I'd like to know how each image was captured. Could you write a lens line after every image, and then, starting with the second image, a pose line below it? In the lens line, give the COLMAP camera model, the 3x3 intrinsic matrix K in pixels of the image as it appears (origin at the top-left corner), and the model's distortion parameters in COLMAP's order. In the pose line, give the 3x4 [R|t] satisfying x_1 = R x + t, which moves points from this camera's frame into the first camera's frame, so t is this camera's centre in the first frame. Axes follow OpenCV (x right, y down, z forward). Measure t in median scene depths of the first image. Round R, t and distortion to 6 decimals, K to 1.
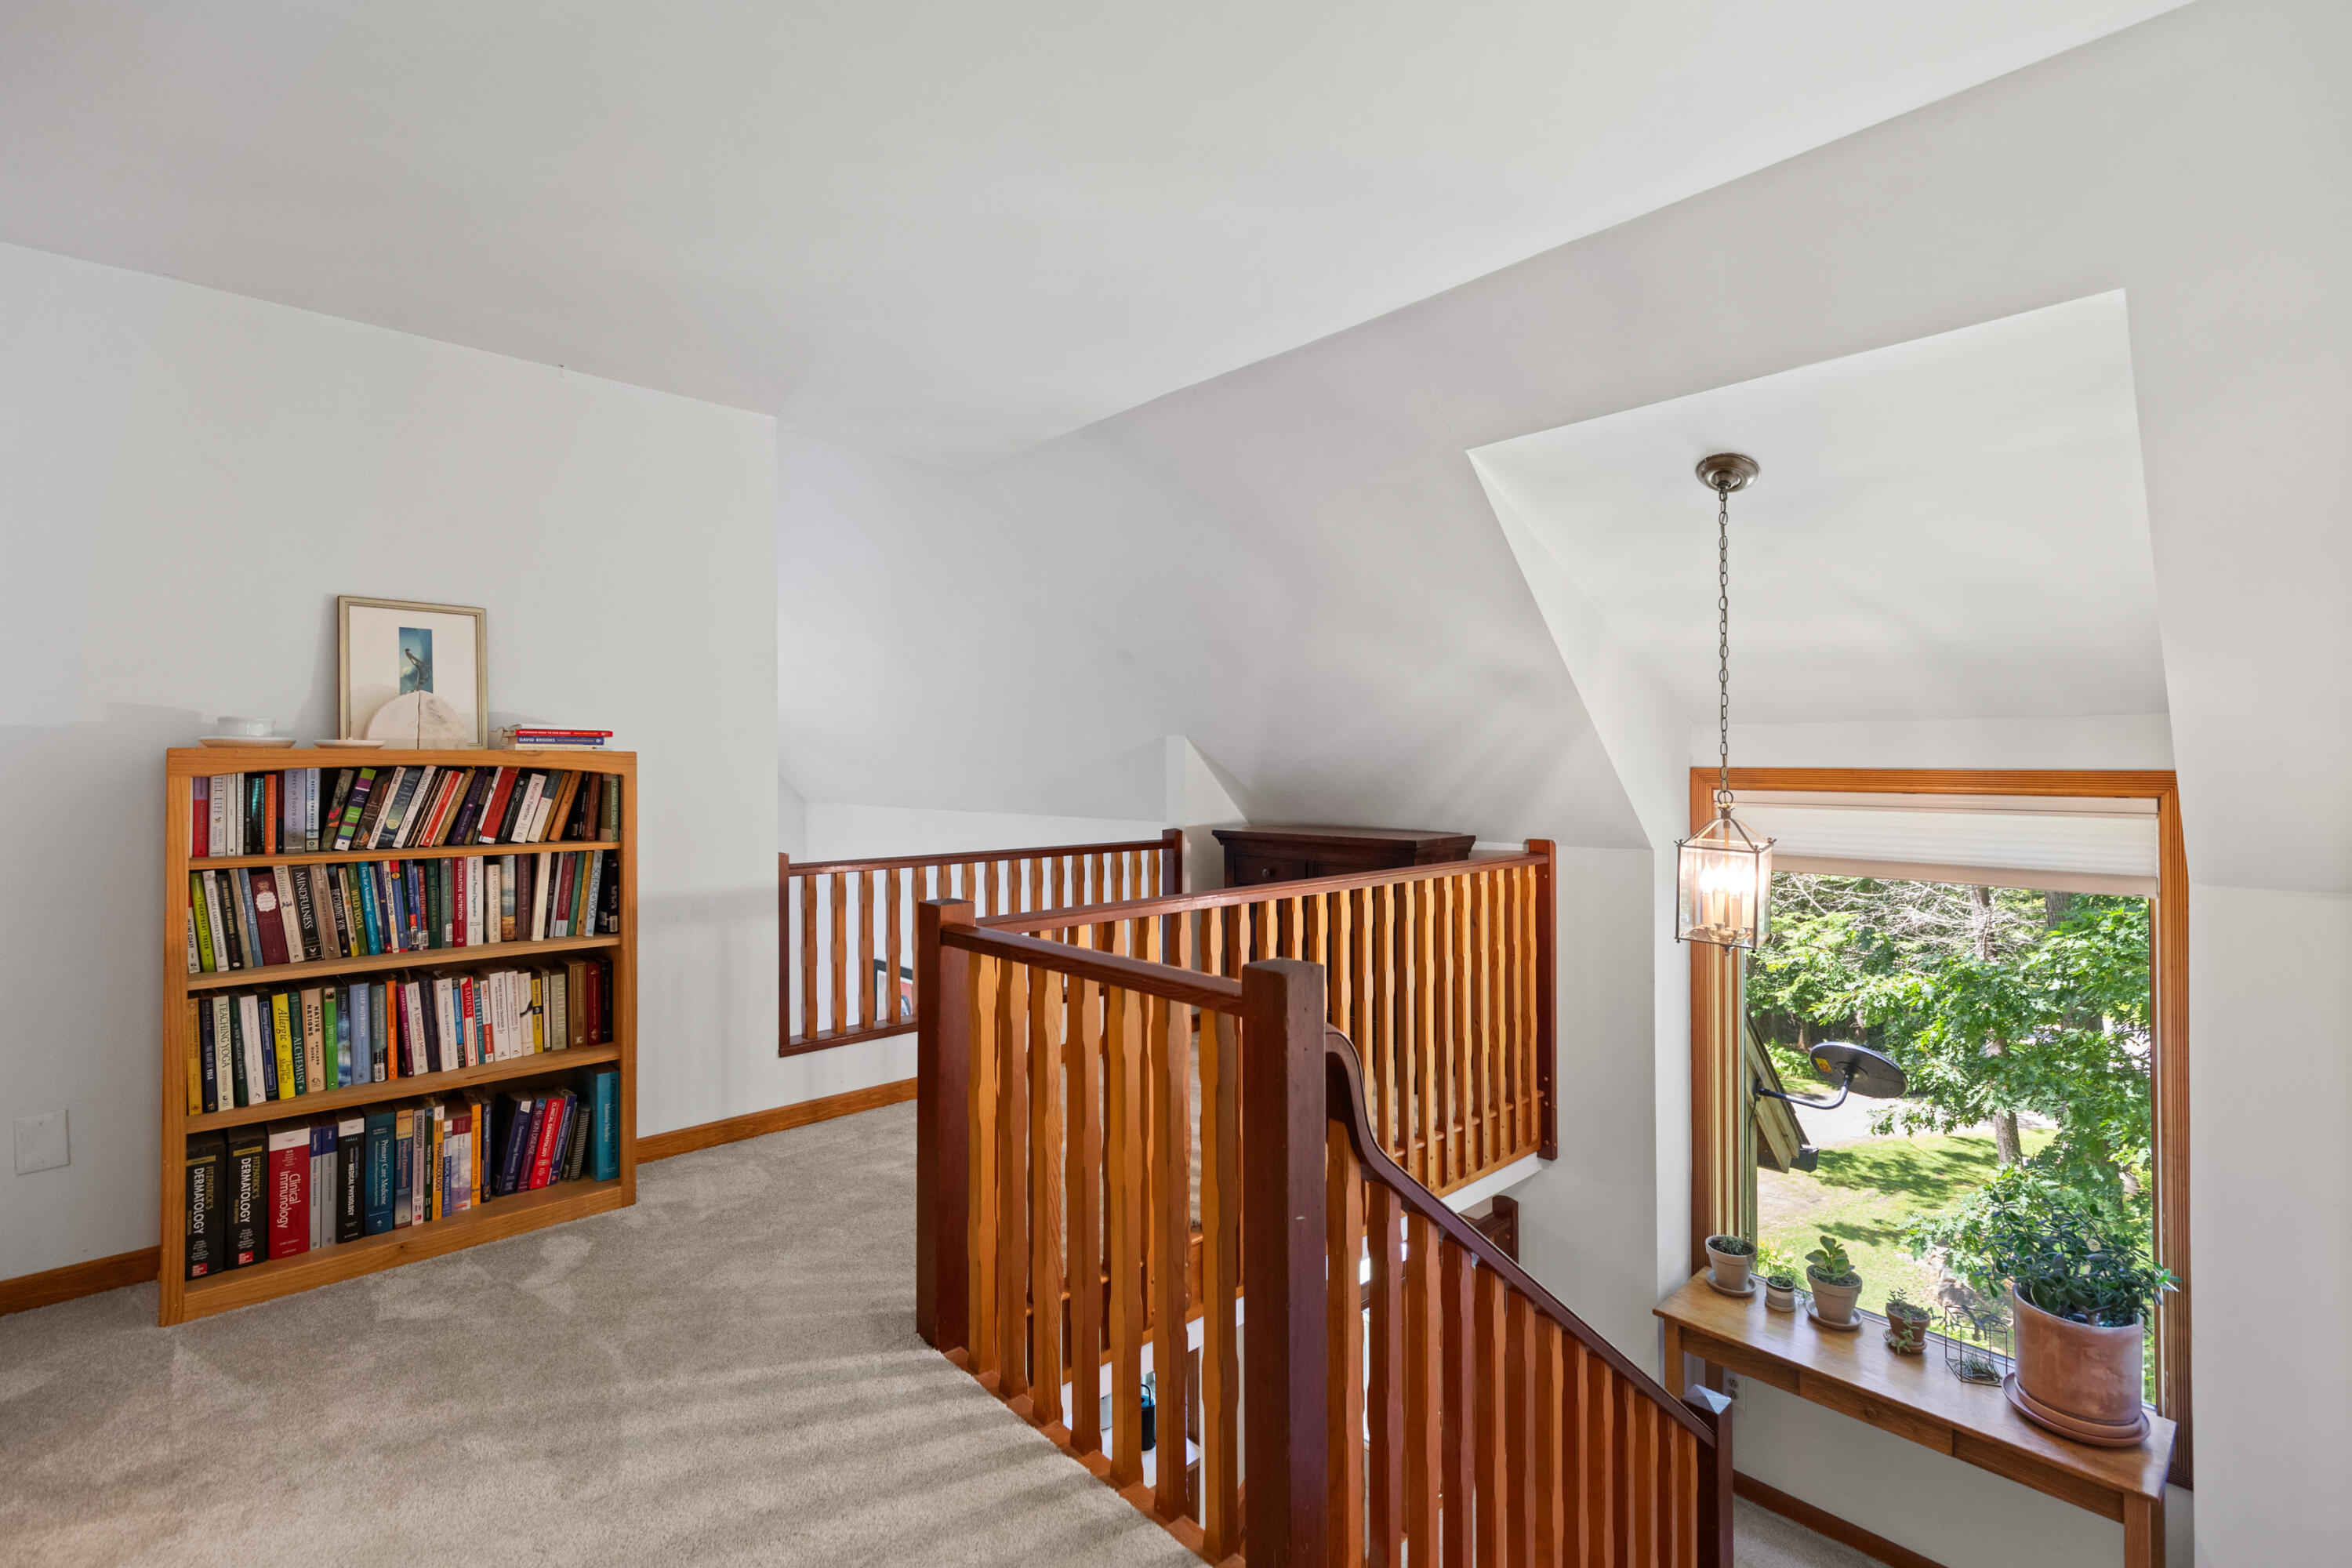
lens RADIAL K [[1056.8, 0, 1188.0], [0, 1056.8, 767.7], [0, 0, 1]] dist [0.003445, 0.000126]
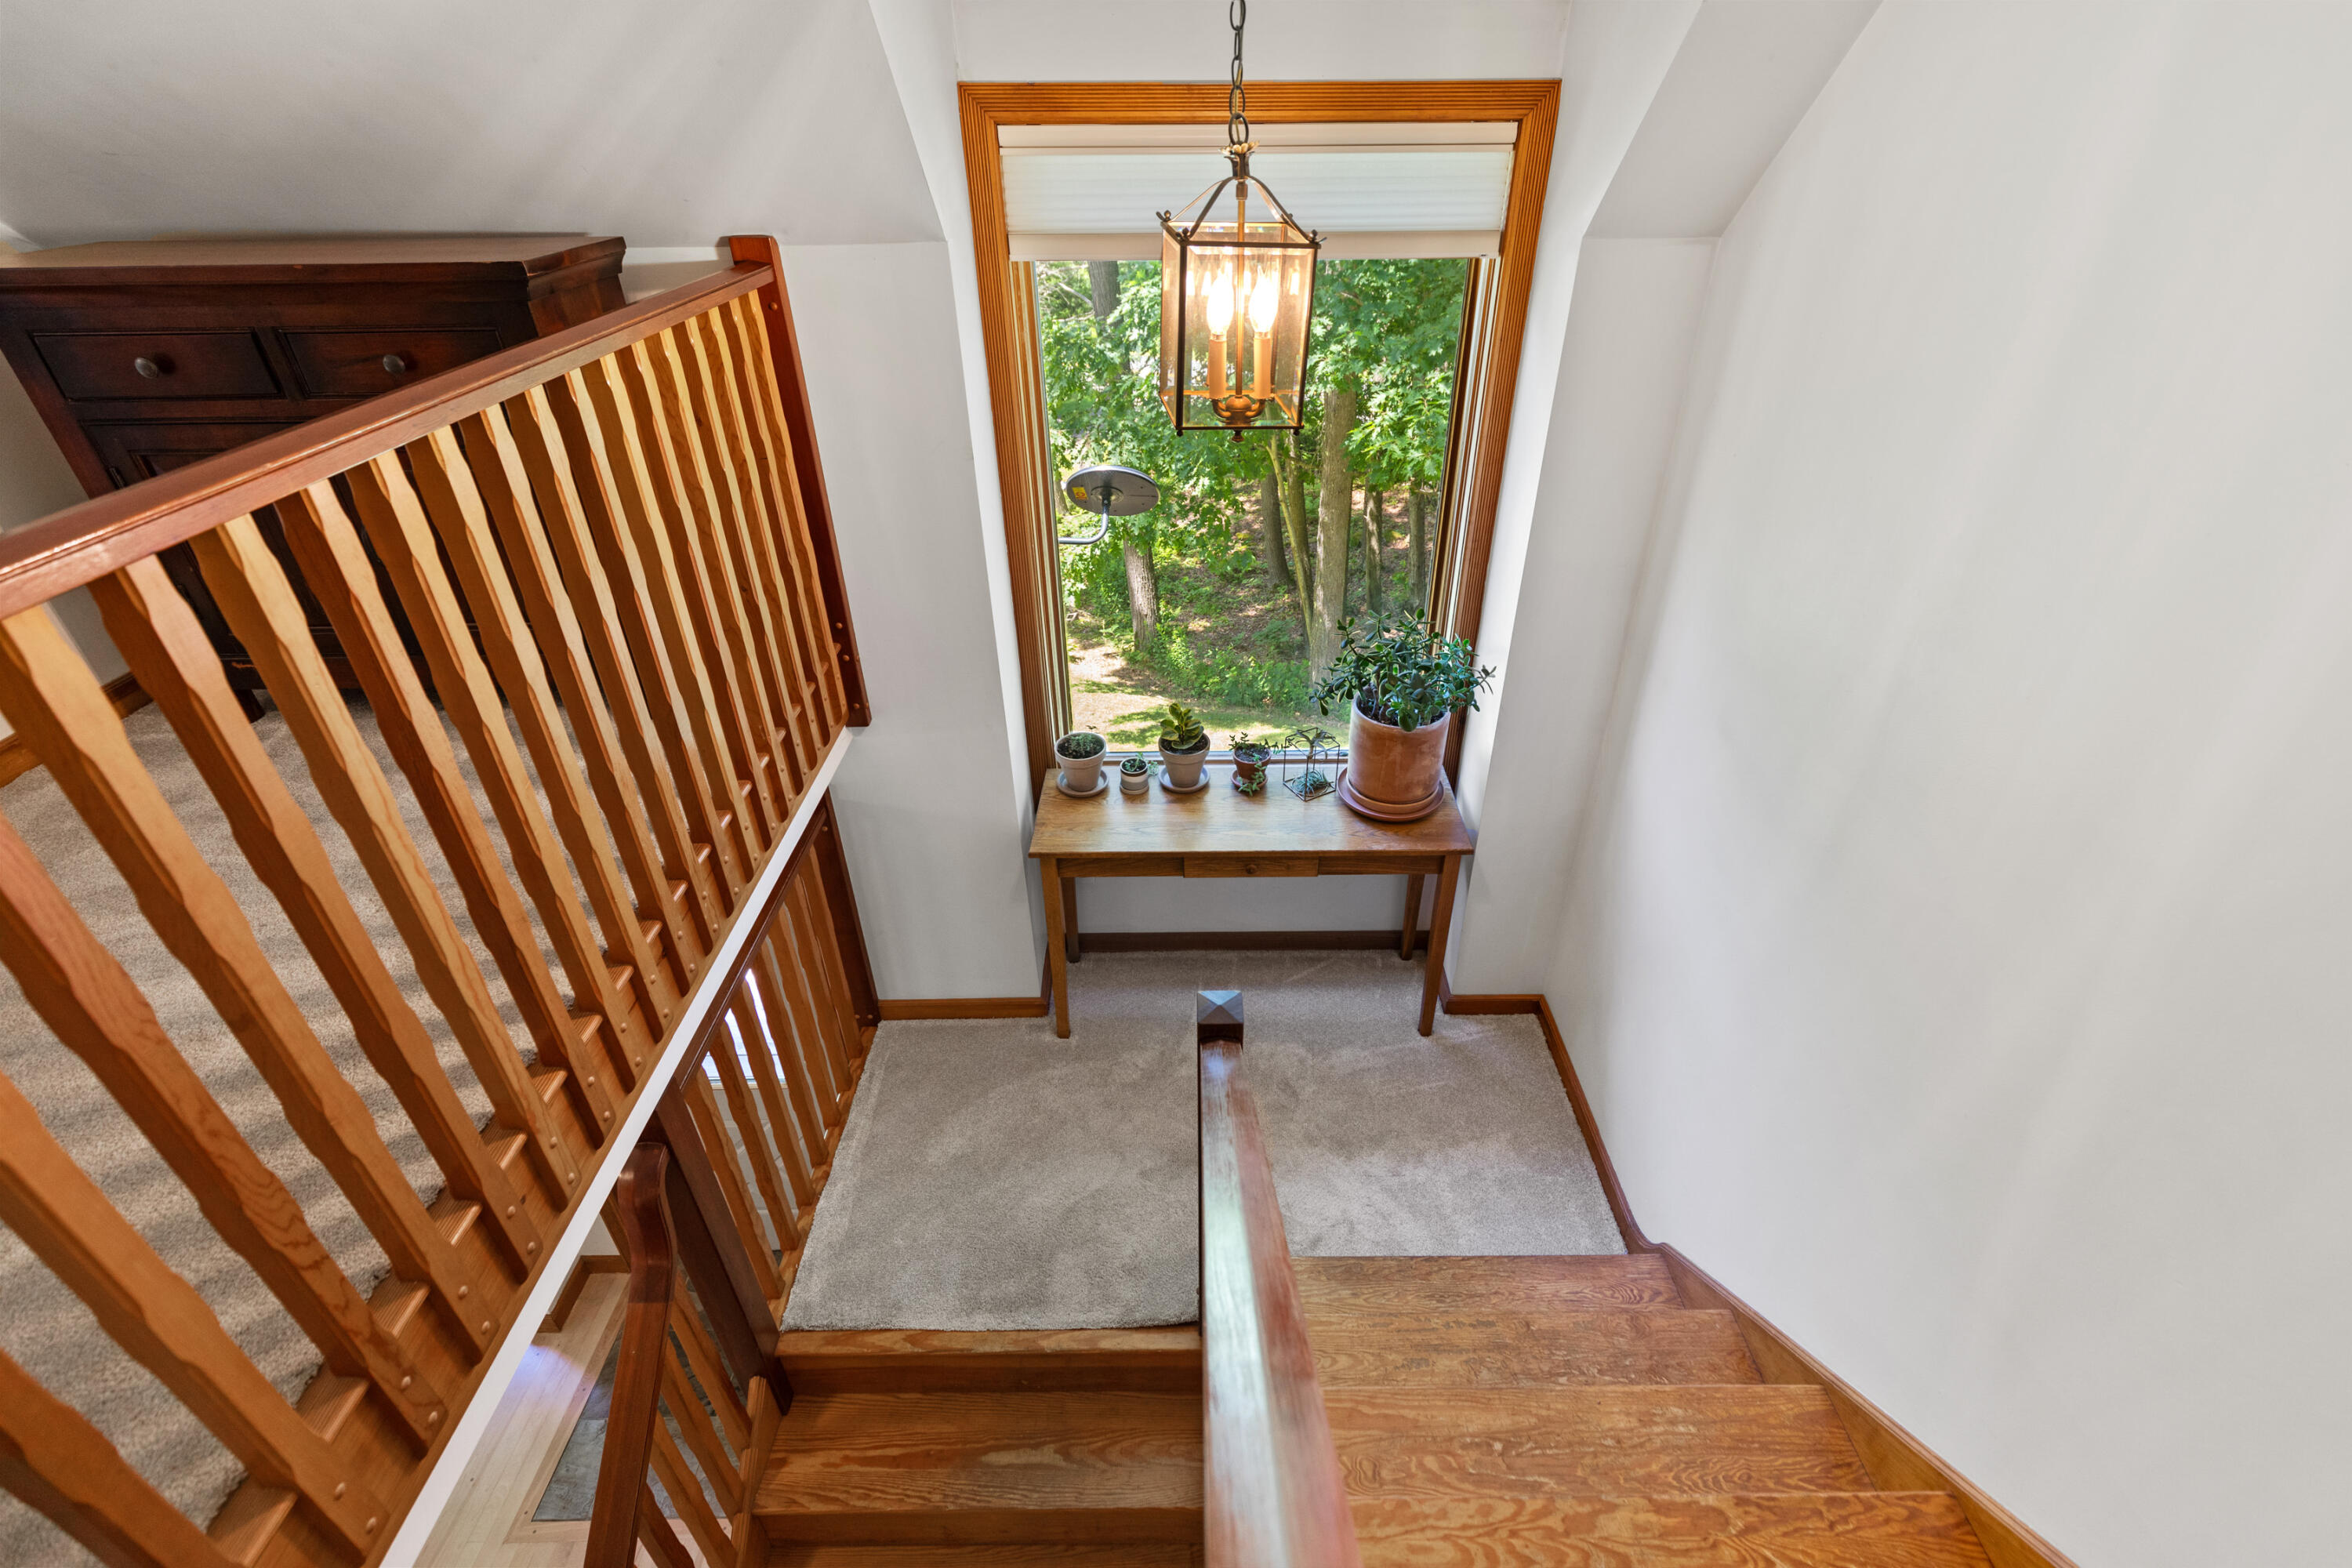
lens RADIAL K [[1056.8, 0, 1188.0], [0, 1056.8, 767.7], [0, 0, 1]] dist [0.003445, 0.000126]
pose [[0.681041, -0.394691, 0.616768, 0.037534], [0.010164, 0.847311, 0.531000, 0.012189], [-0.732175, -0.355364, 0.581065, 0.447098]]
